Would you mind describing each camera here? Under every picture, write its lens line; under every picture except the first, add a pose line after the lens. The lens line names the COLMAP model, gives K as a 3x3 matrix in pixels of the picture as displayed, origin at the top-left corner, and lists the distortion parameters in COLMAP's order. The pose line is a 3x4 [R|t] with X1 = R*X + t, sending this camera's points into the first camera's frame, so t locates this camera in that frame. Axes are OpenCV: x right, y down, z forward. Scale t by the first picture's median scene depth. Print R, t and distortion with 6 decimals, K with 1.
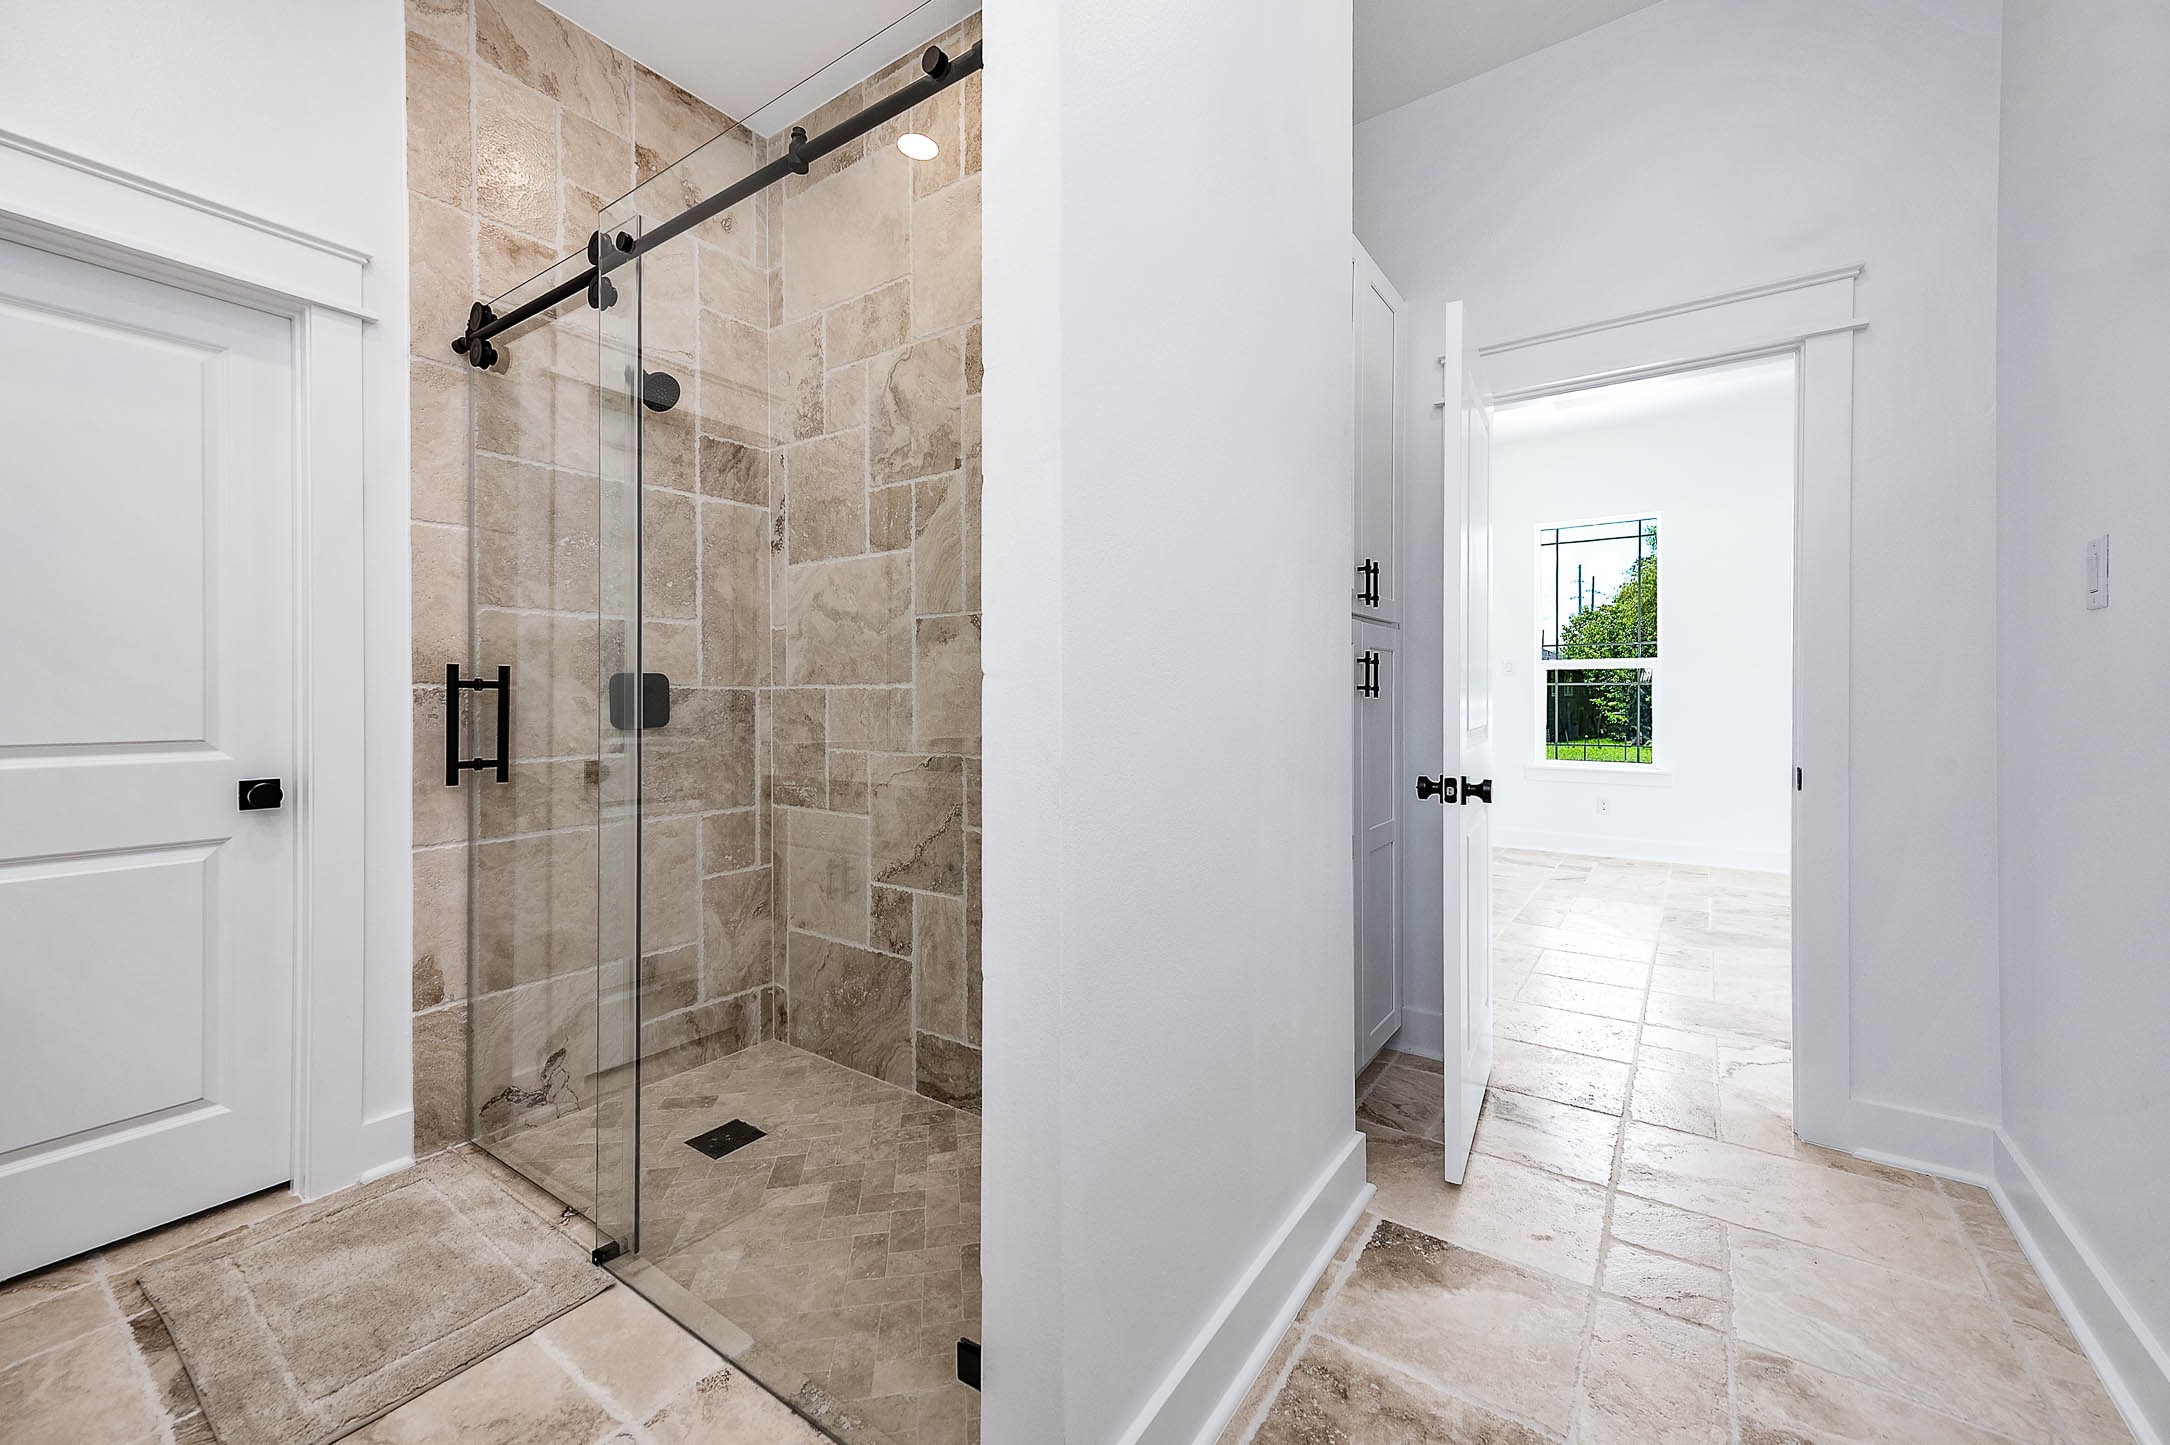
lens RADIAL K [[855.6, 0, 1082.5], [0, 855.6, 701.7], [0, 0, 1]] dist [0.011260, 0.000524]
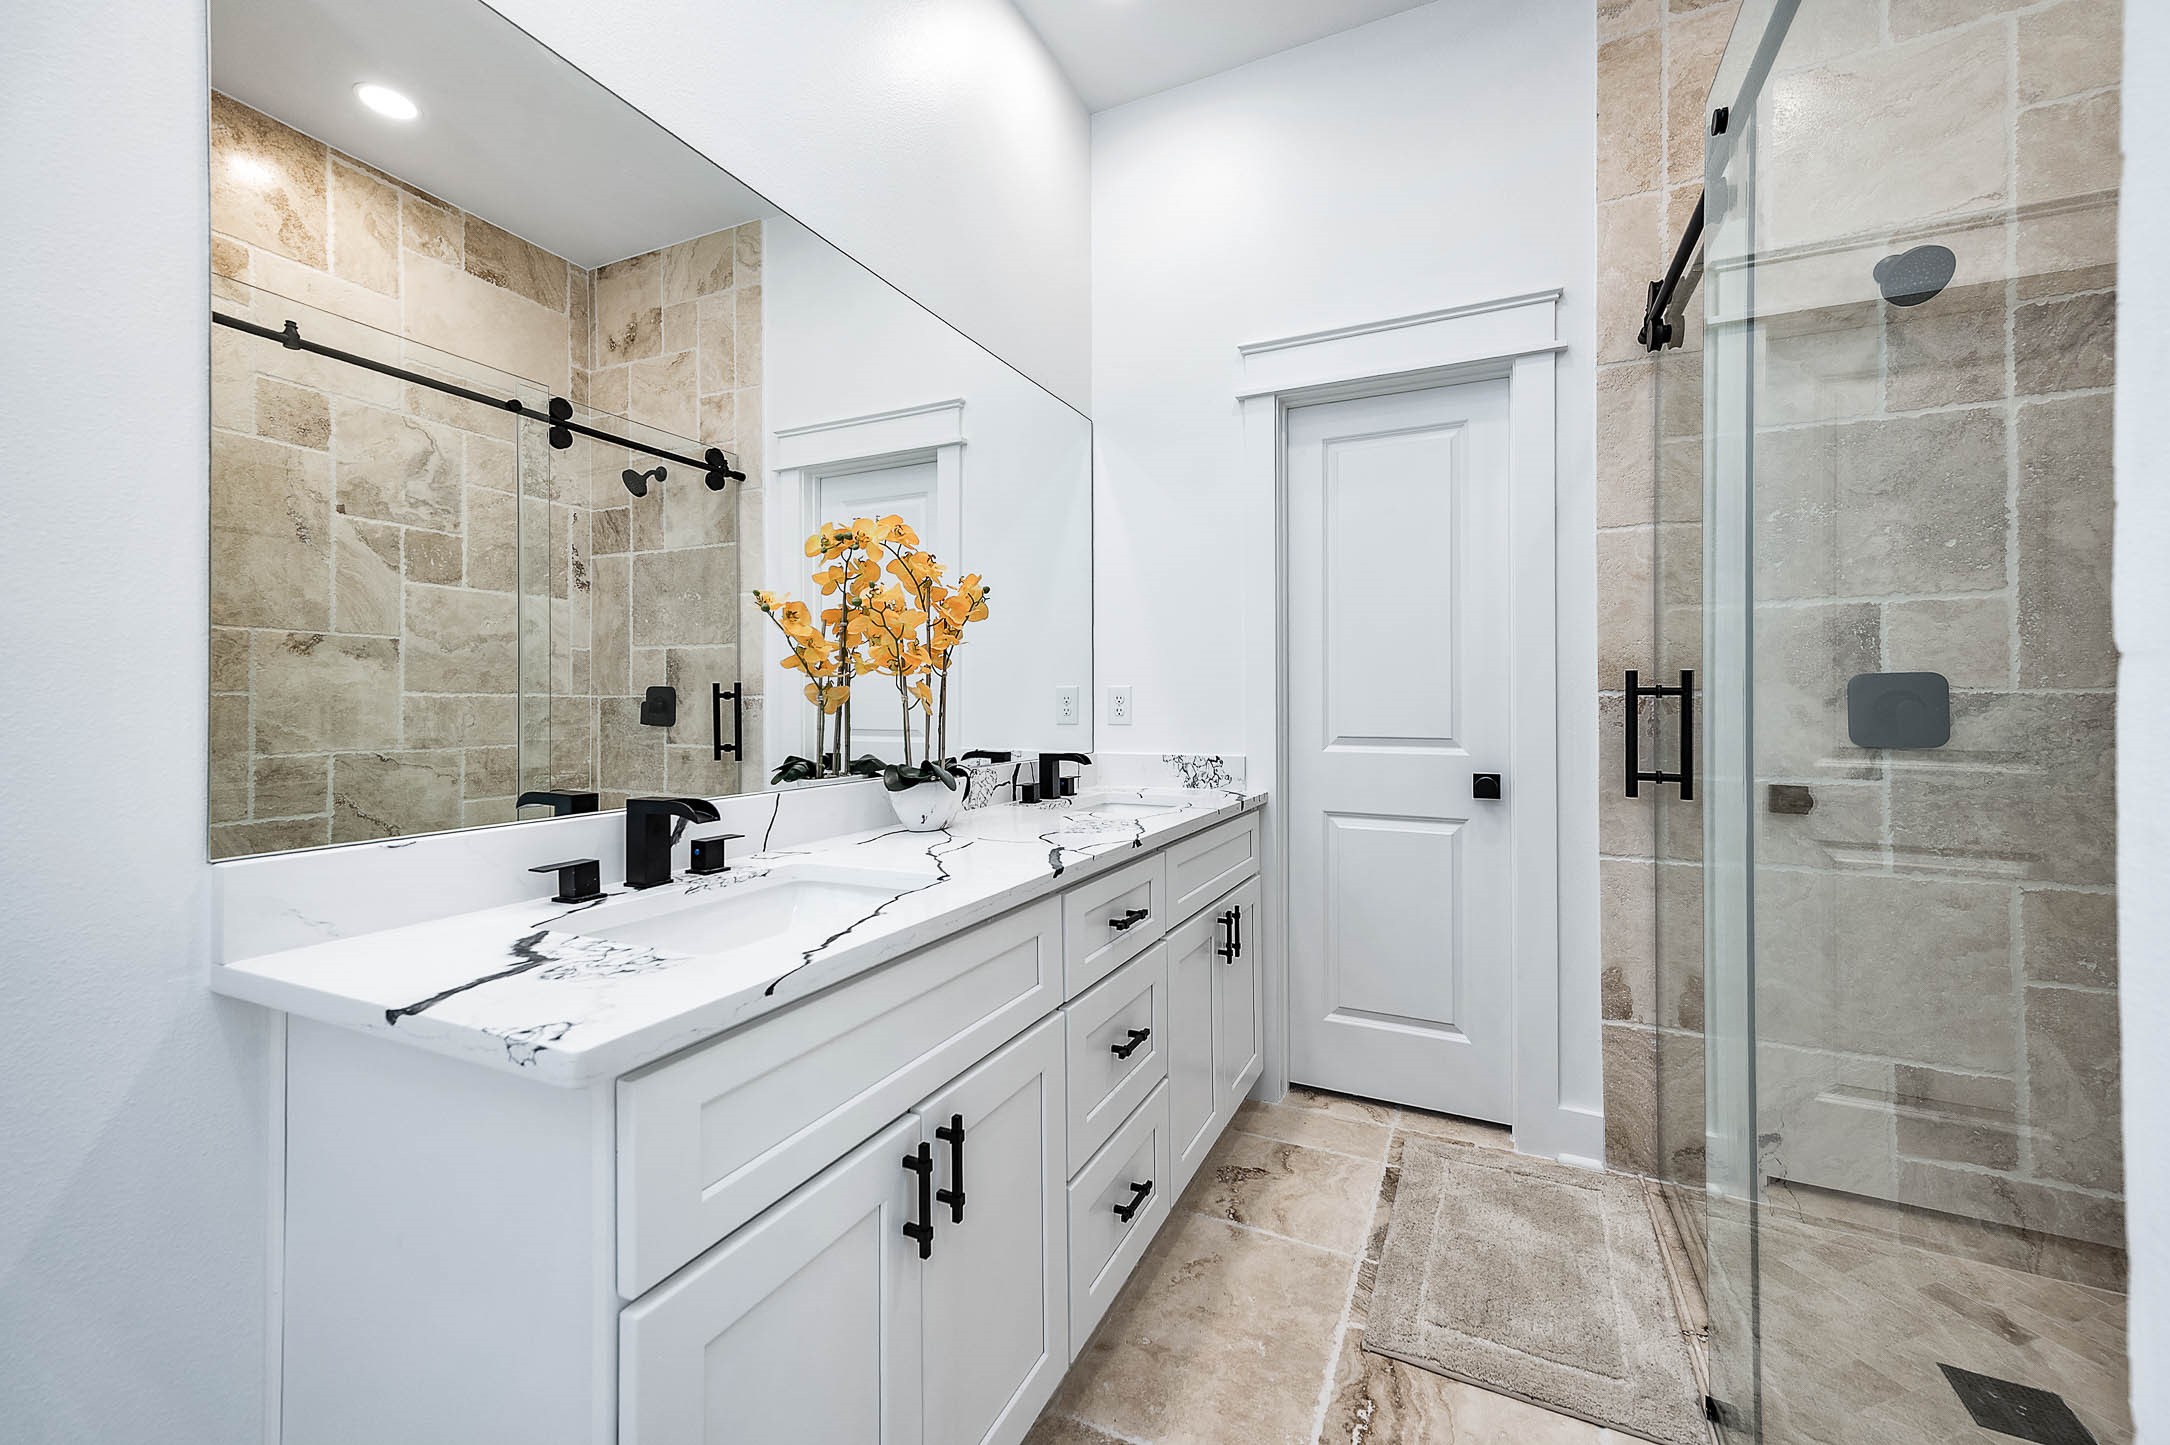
lens RADIAL K [[855.6, 0, 1093.7], [0, 855.6, 697.7], [0, 0, 1]] dist [0.011260, 0.000524]
pose [[0.177924, -0.003776, -0.984037, 0.103113], [-0.006090, 0.999969, -0.004938, -0.004956], [0.984025, 0.006871, 0.177895, 0.233991]]
